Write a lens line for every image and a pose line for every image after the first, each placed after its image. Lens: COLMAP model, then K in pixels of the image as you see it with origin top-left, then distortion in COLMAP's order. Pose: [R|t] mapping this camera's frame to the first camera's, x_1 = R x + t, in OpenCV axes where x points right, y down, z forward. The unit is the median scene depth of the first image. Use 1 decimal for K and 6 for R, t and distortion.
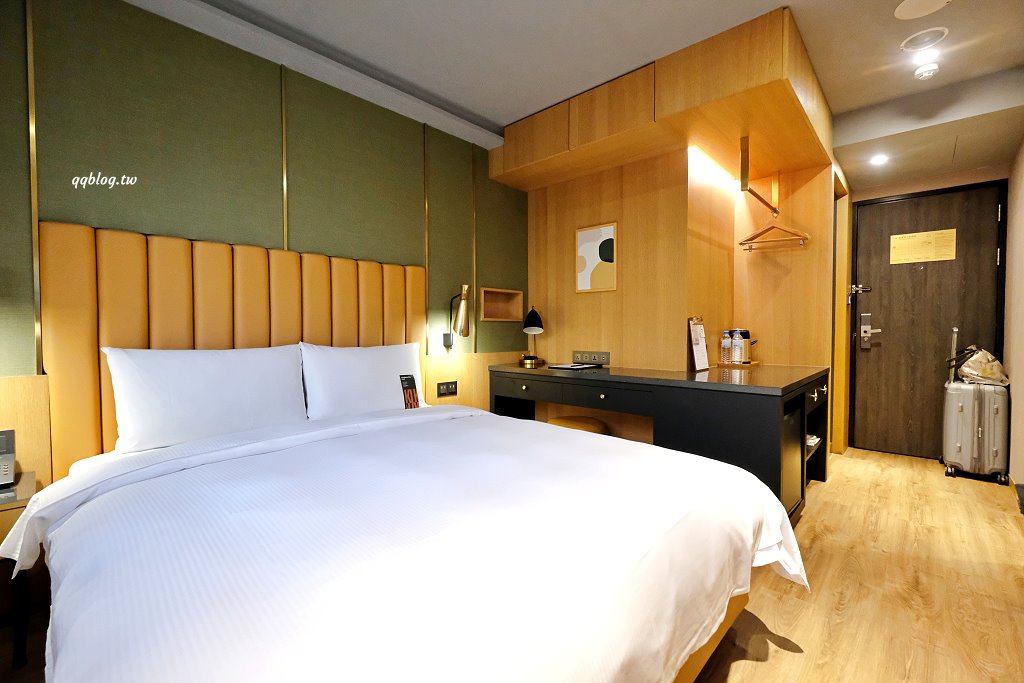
lens RADIAL K [[449.0, 0, 510.1], [0, 449.0, 343.2], [0, 0, 1]] dist [-0.004019, 0.000194]
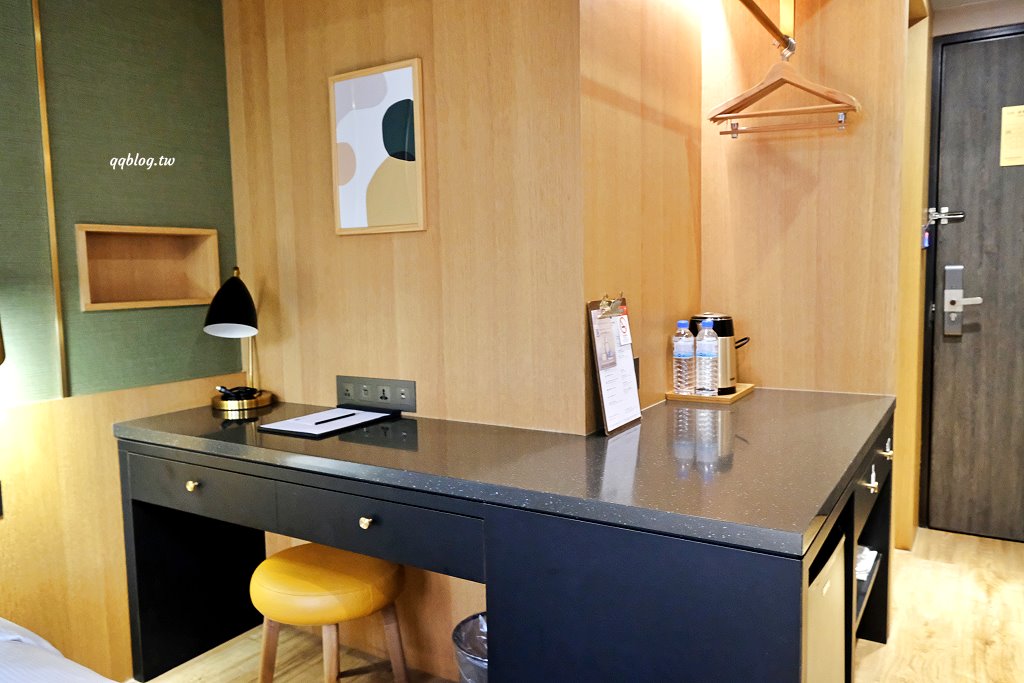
lens RADIAL K [[762.3, 0, 514.0], [0, 762.3, 340.2], [0, 0, 1]] dist [0.020539, -0.008377]
pose [[0.981770, -0.035757, 0.186679, 0.175195], [0.023852, 0.997559, 0.065635, -0.059907], [-0.188570, -0.059986, 0.980226, 0.291606]]
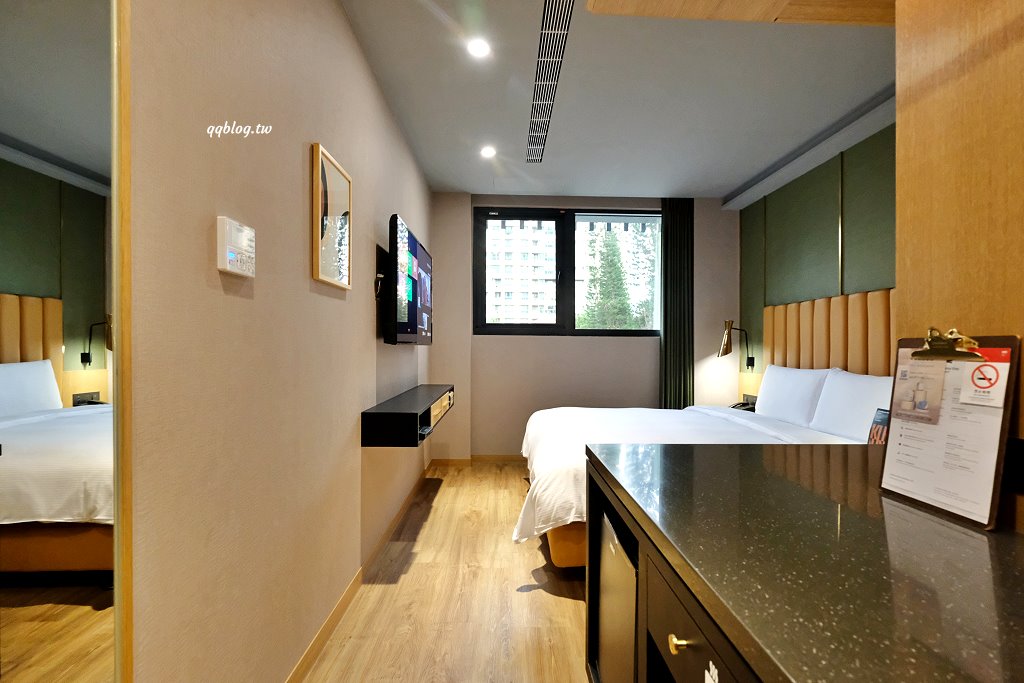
lens RADIAL K [[449.0, 0, 515.3], [0, 449.0, 346.0], [0, 0, 1]] dist [-0.004019, 0.000194]
pose [[-0.717617, -0.006765, -0.696405, 1.219208], [-0.029606, 0.999345, 0.020800, -0.070624], [0.695808, 0.035544, -0.717348, 1.464616]]
